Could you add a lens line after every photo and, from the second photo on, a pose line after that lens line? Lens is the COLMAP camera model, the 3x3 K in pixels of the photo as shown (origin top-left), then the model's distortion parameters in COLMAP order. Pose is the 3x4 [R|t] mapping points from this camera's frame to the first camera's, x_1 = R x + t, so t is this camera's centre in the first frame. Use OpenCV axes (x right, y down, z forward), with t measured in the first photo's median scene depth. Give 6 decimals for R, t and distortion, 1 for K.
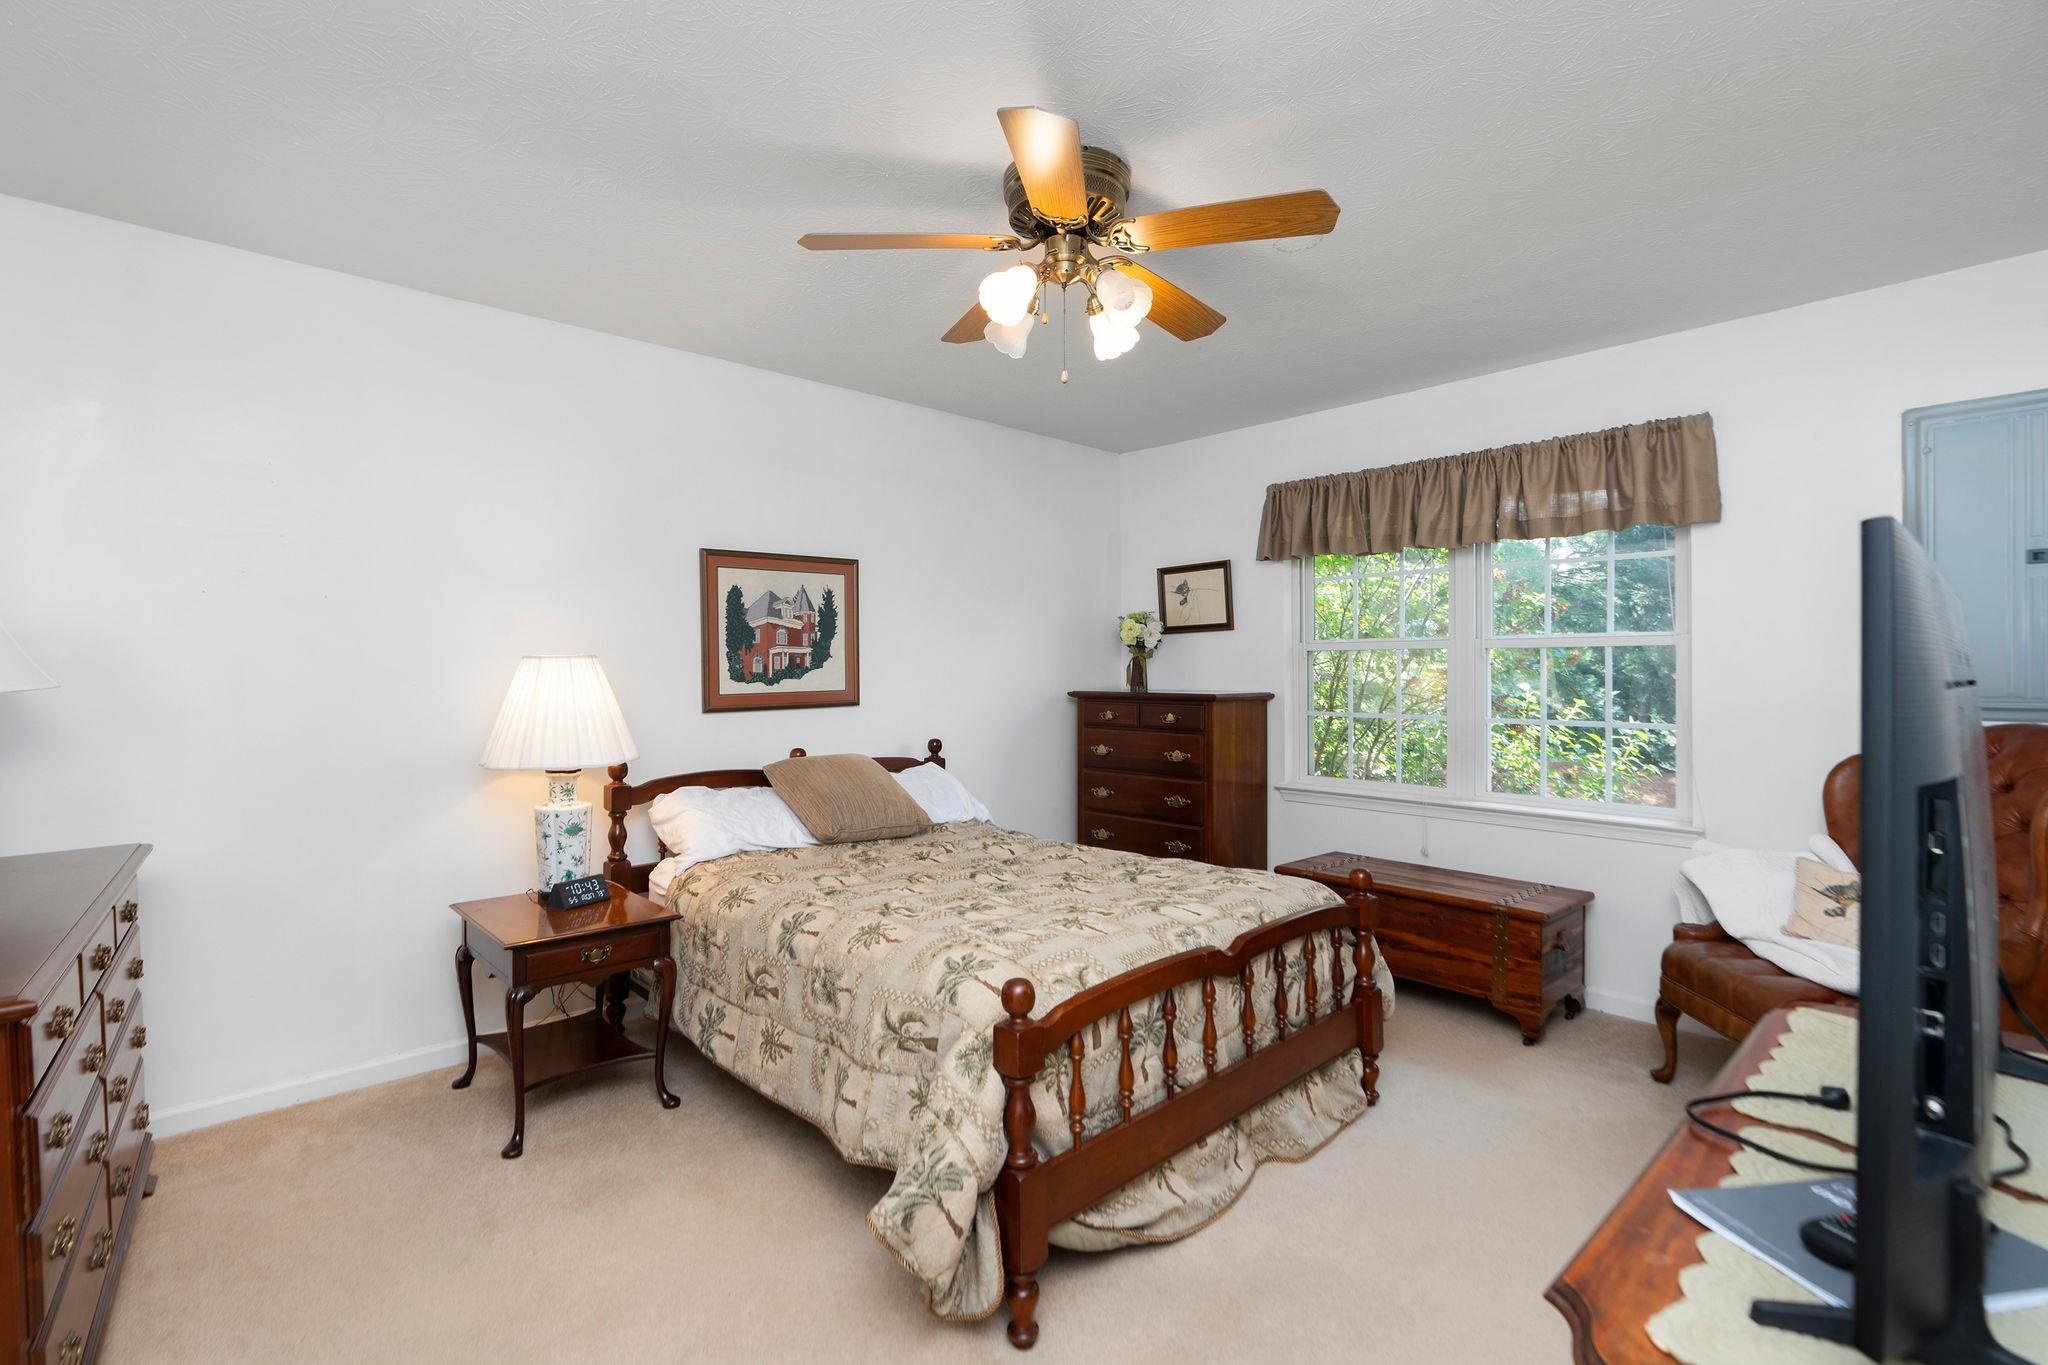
lens RADIAL K [[956.5, 0, 1012.7], [0, 956.5, 662.7], [0, 0, 1]] dist [-0.002621, -0.000327]
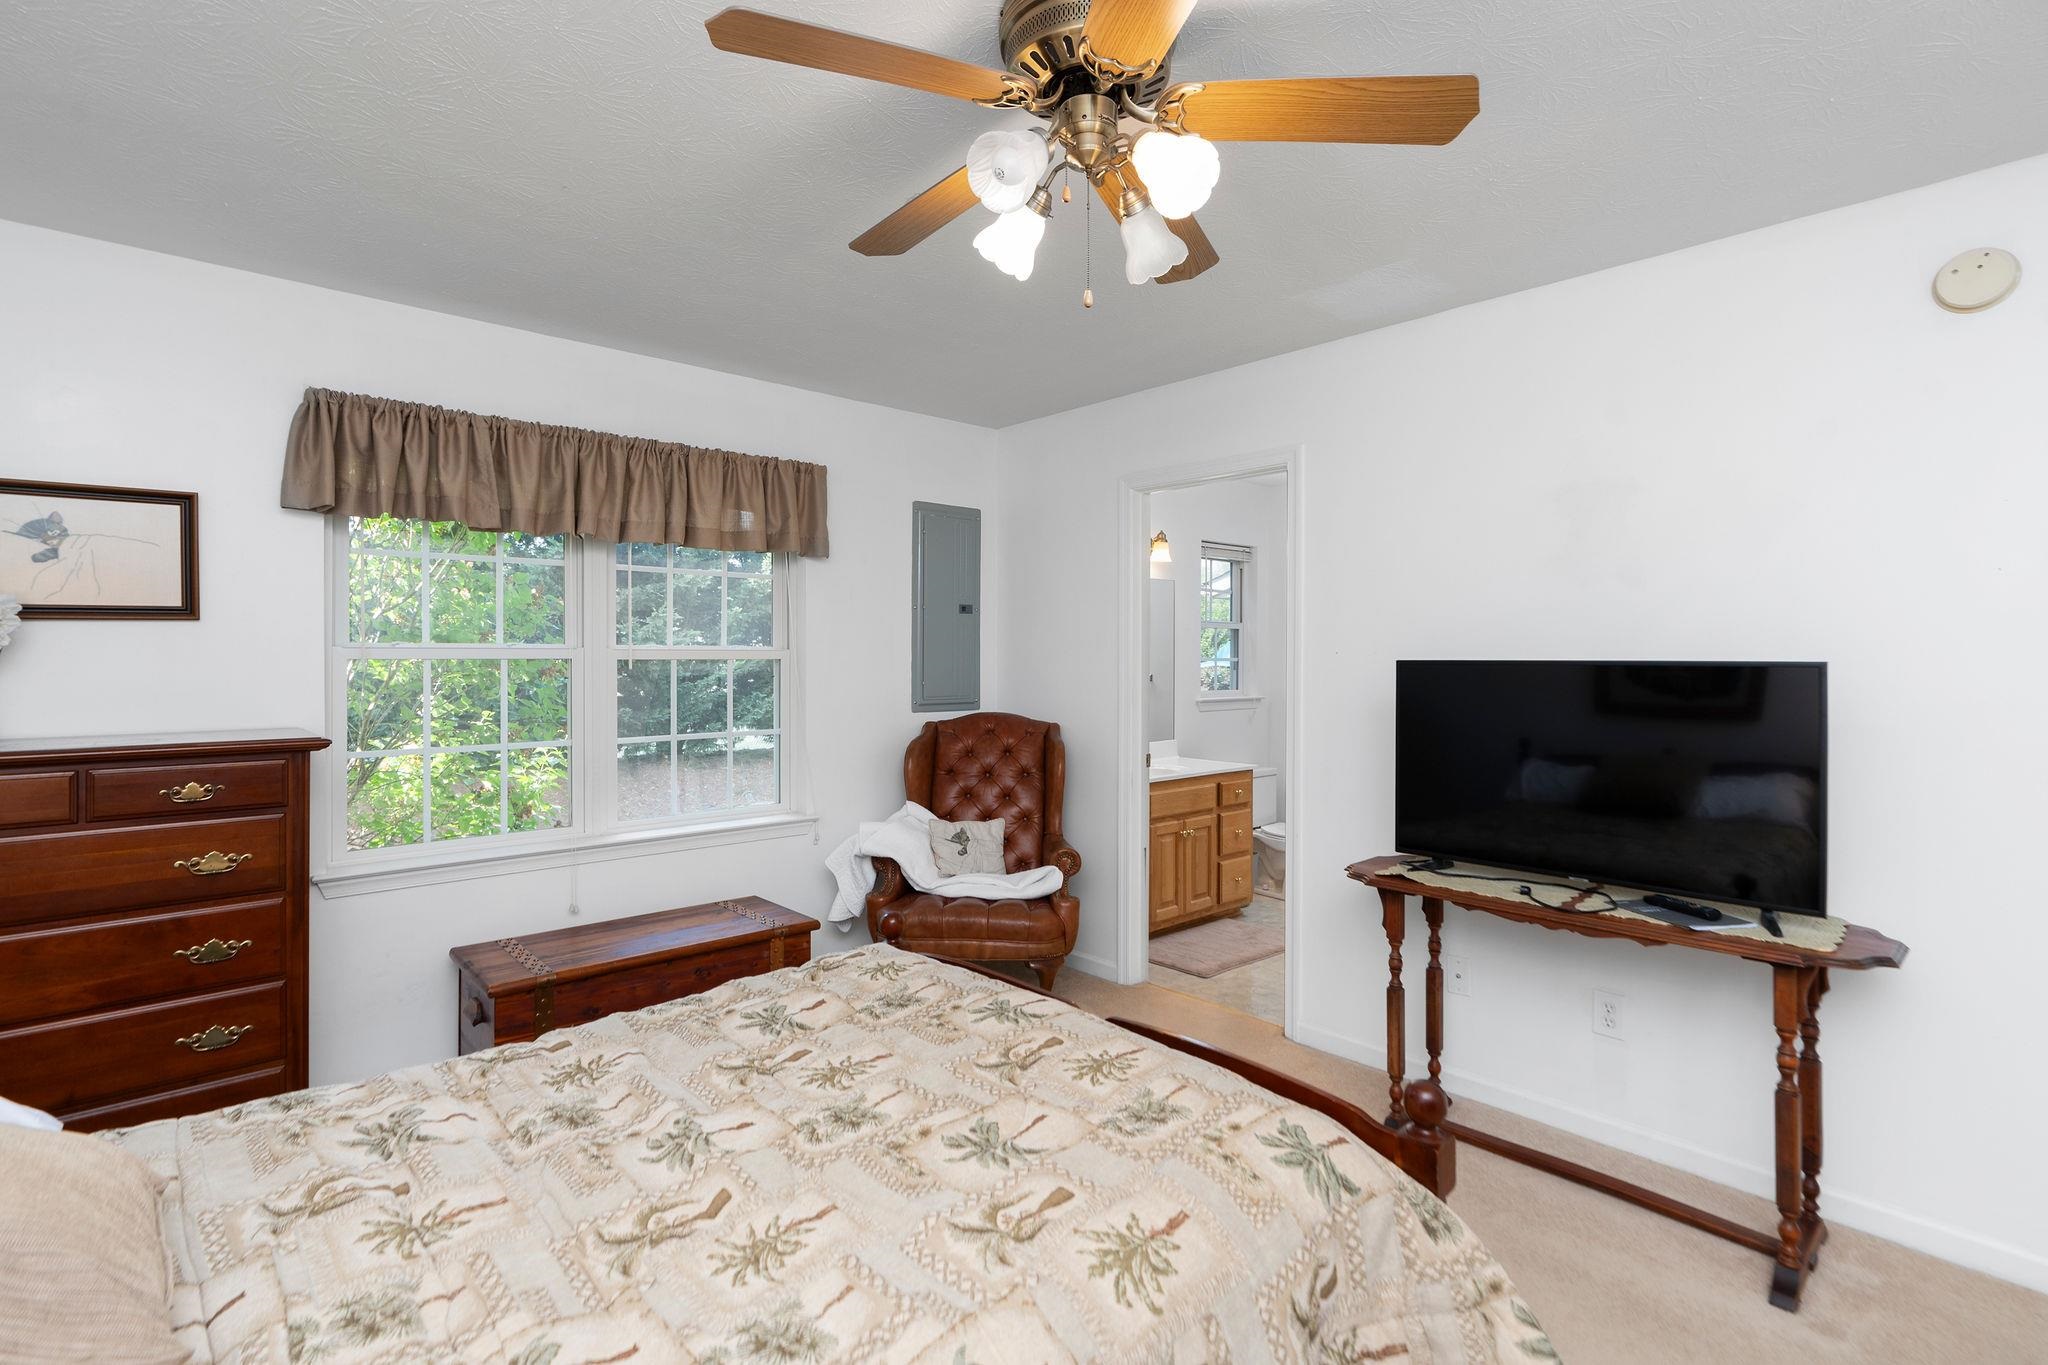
lens RADIAL K [[956.5, 0, 1012.7], [0, 956.5, 662.7], [0, 0, 1]] dist [-0.002621, -0.000327]
pose [[0.005196, -0.003231, 0.999981, -0.409850], [-0.007696, 0.999965, 0.003271, -0.019221], [-0.999957, -0.007713, 0.005171, 0.667375]]
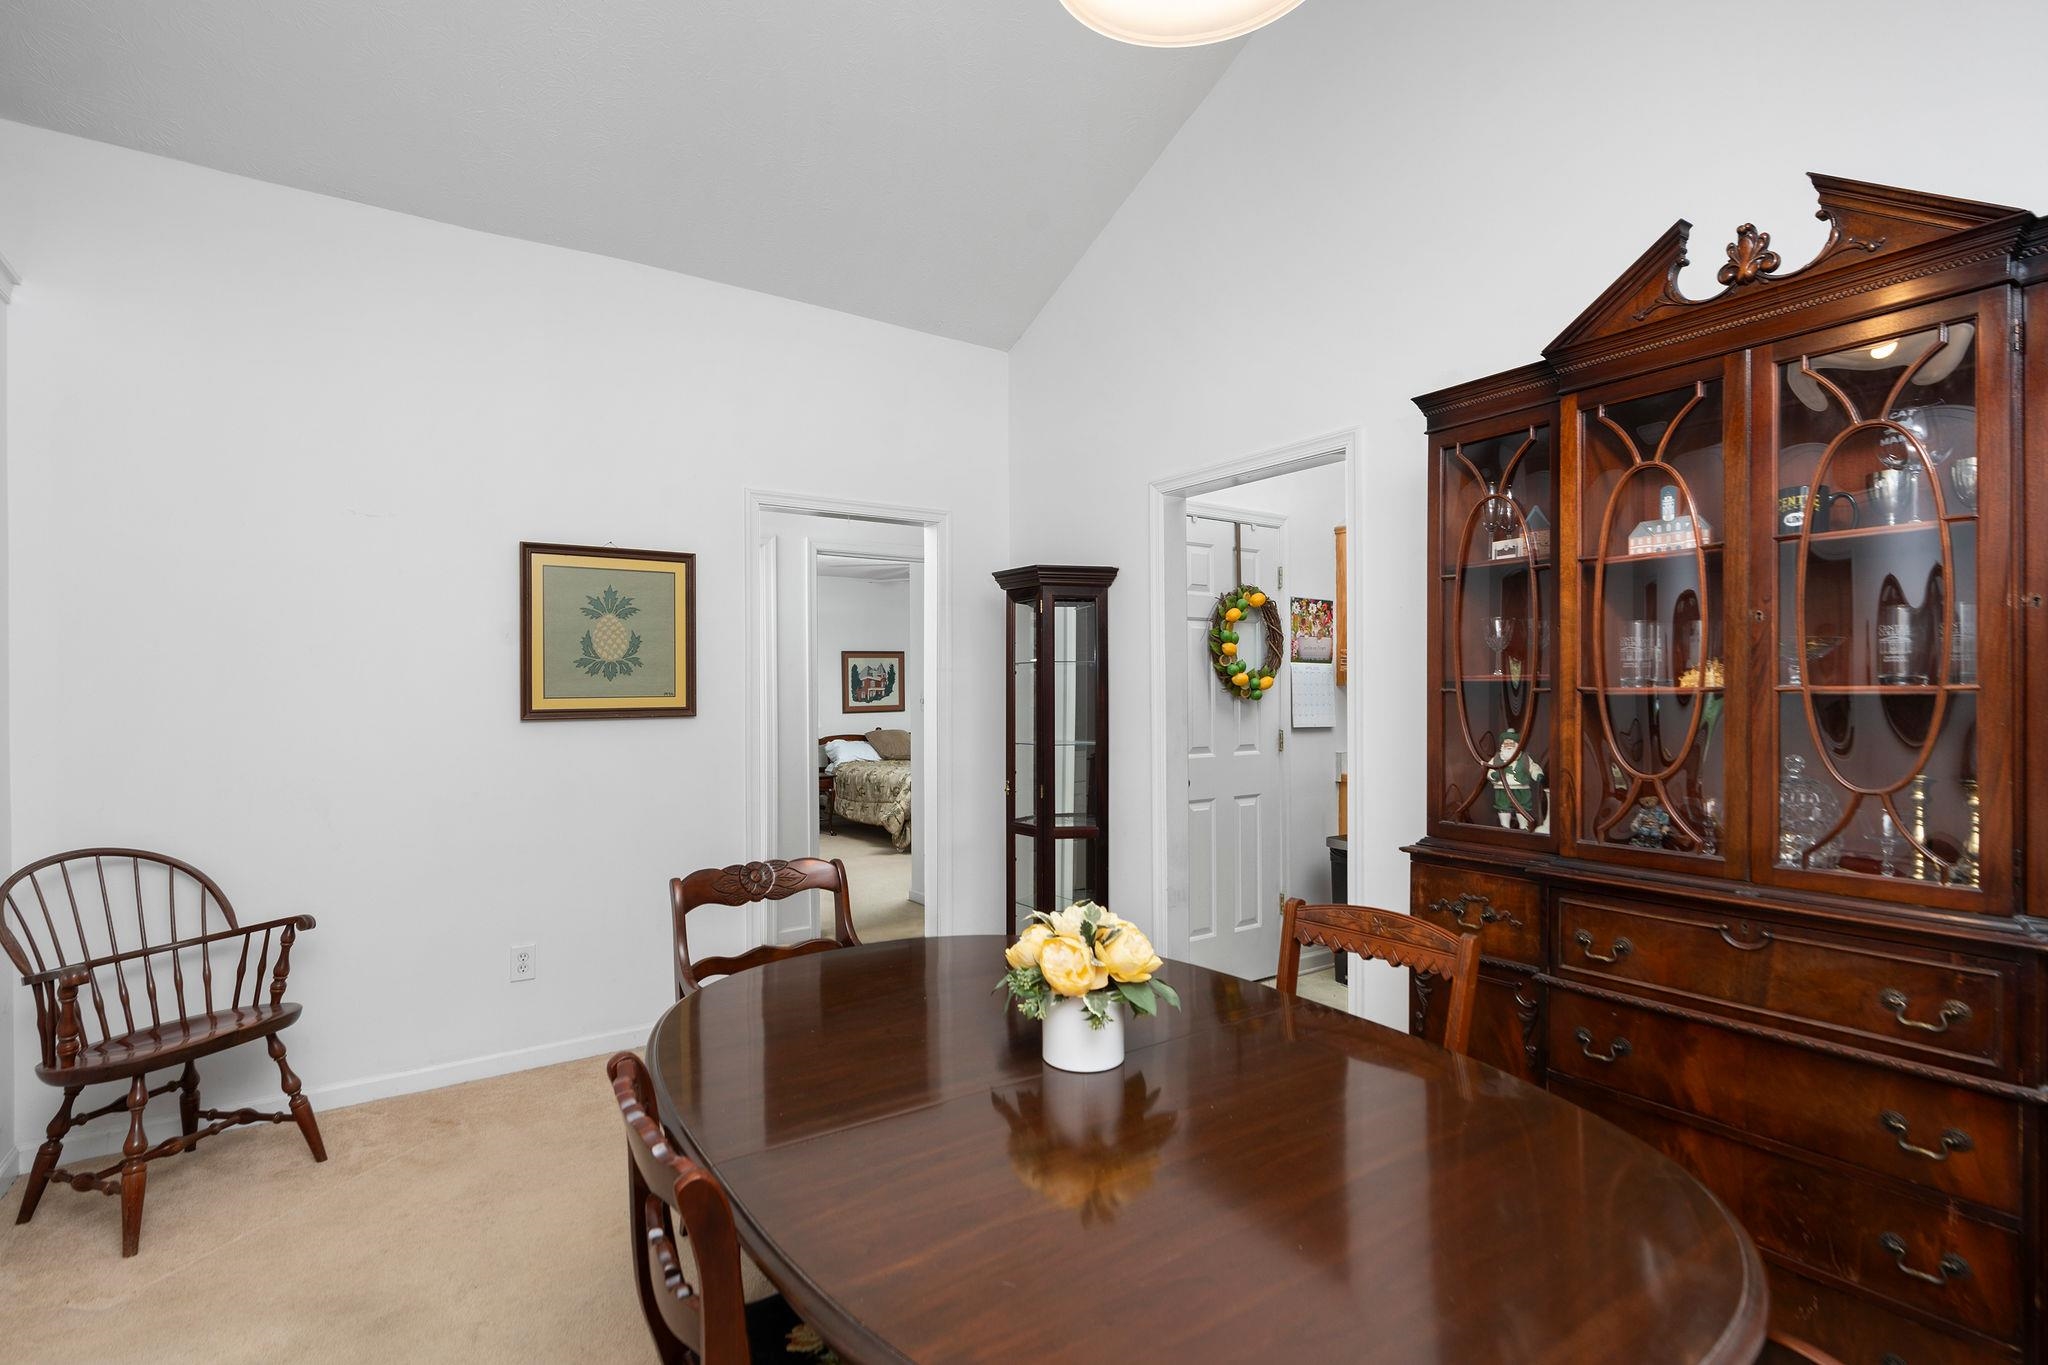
lens RADIAL K [[1002.0, 0, 1005.2], [0, 1002.0, 676.1], [0, 0, 1]] dist [-0.001296, 0.000158]
pose [[0.988818, -0.002857, -0.149097, 0.511823], [0.002574, 0.999995, -0.002087, -0.041875], [0.149103, 0.001680, 0.988820, -1.605035]]
